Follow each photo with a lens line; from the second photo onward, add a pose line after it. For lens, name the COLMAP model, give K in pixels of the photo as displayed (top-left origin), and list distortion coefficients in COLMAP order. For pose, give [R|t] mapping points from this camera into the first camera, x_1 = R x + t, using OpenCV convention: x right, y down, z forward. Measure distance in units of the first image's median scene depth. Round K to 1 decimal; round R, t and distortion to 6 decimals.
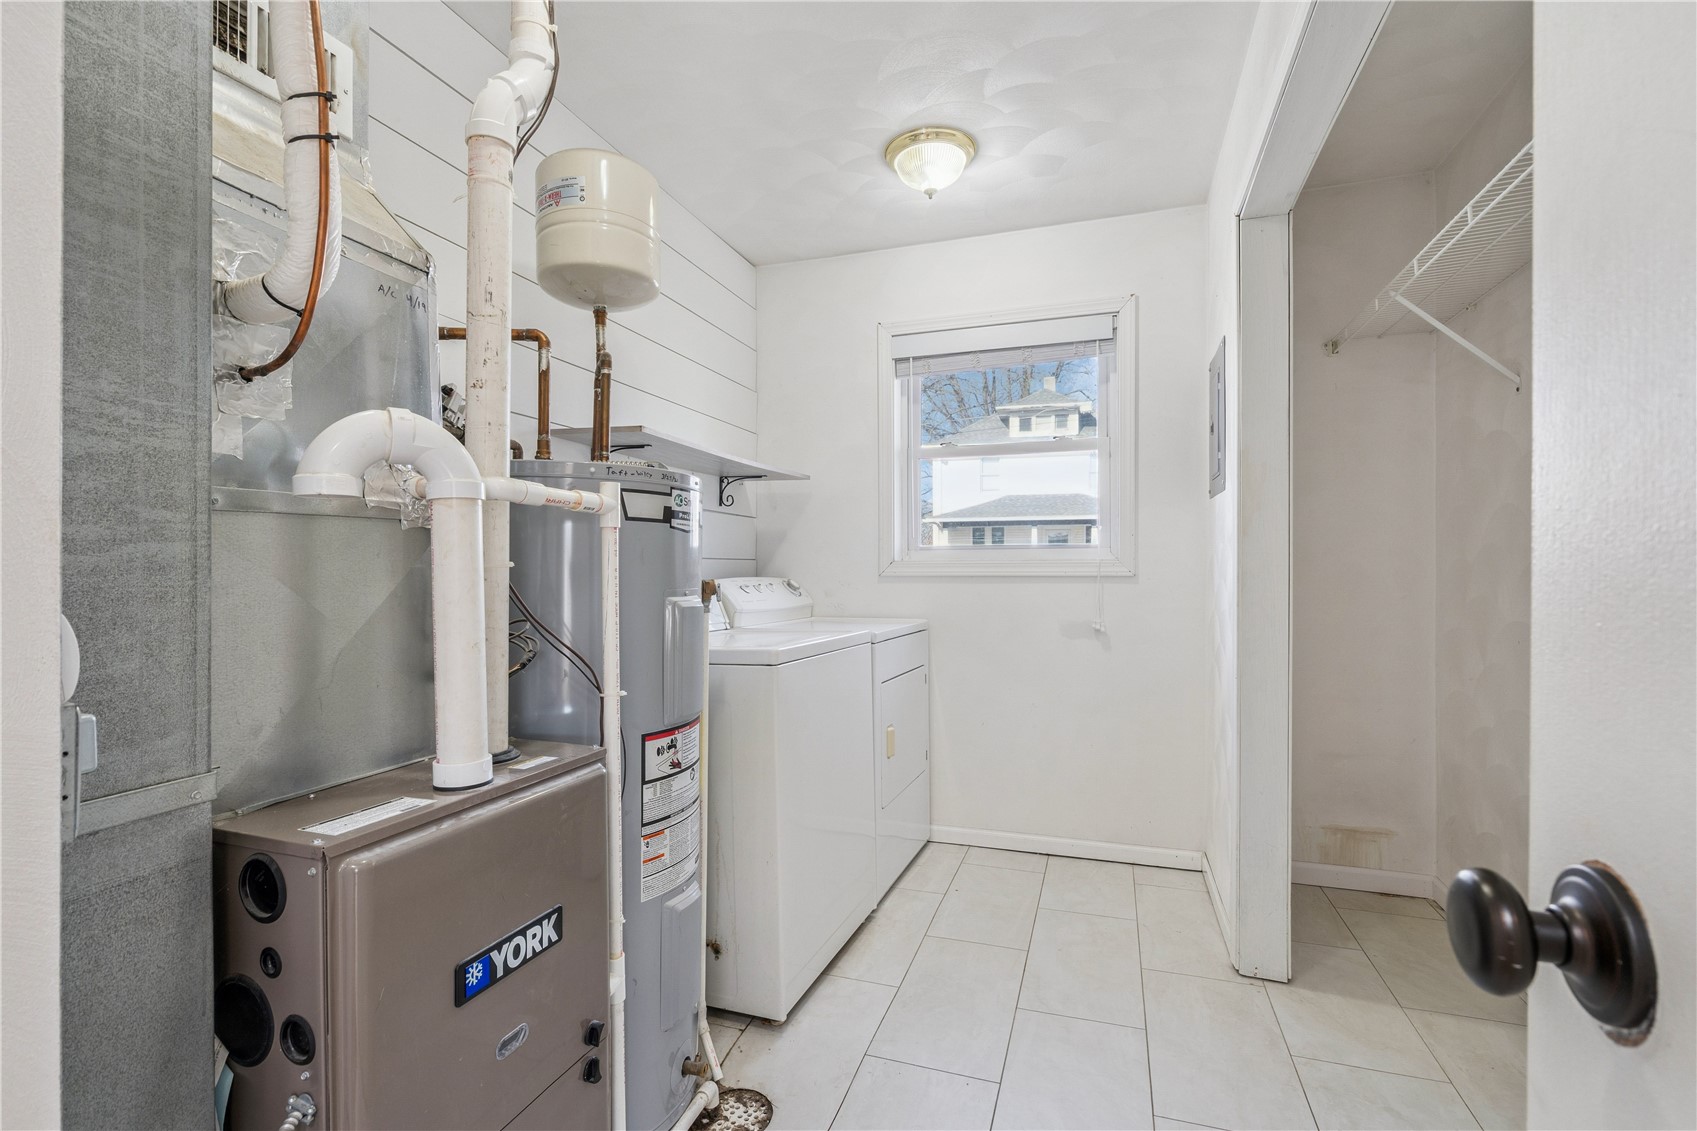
lens RADIAL K [[775.0, 0, 850.8], [0, 775.0, 564.5], [0, 0, 1]] dist [-0.006584, 0.002617]
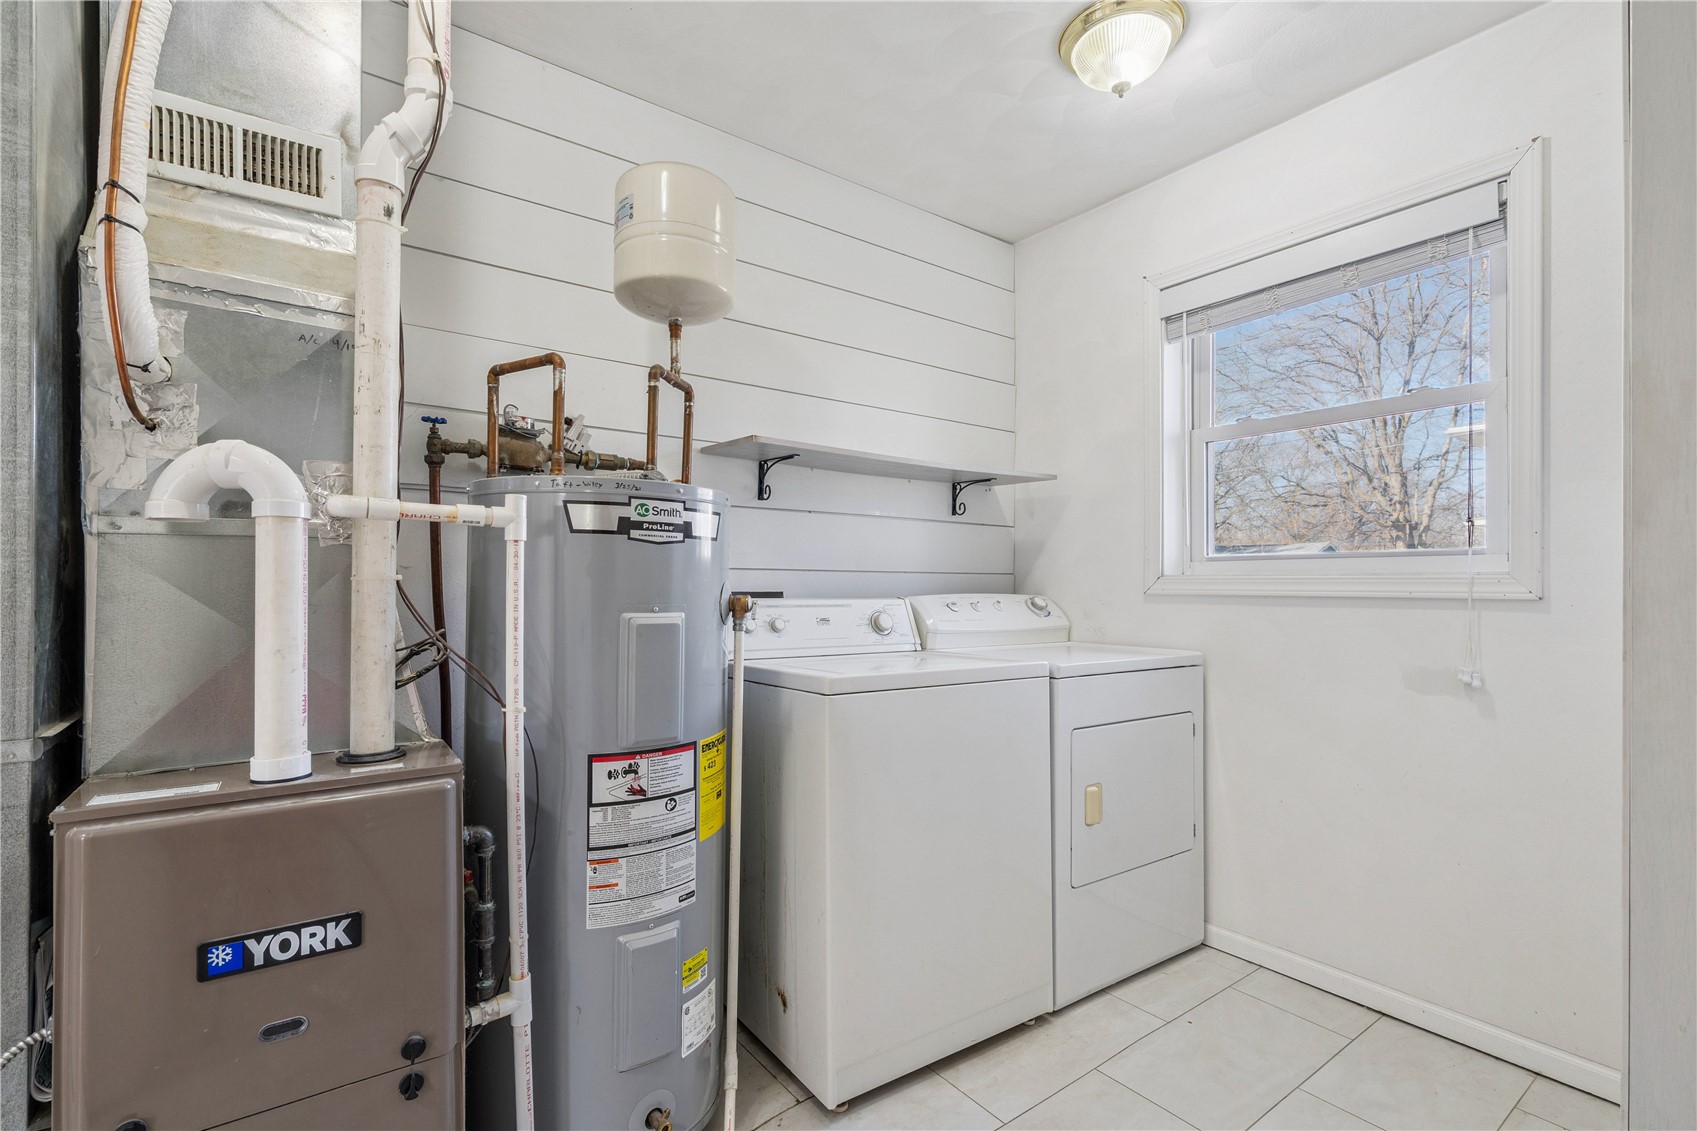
lens RADIAL K [[775.0, 0, 851.1], [0, 775.0, 576.6], [0, 0, 1]] dist [-0.006584, 0.002617]
pose [[0.821314, 0.000353, -0.570476, 0.521719], [-0.002843, 0.999990, -0.003474, 0.000485], [0.570469, 0.004475, 0.821307, 0.376012]]
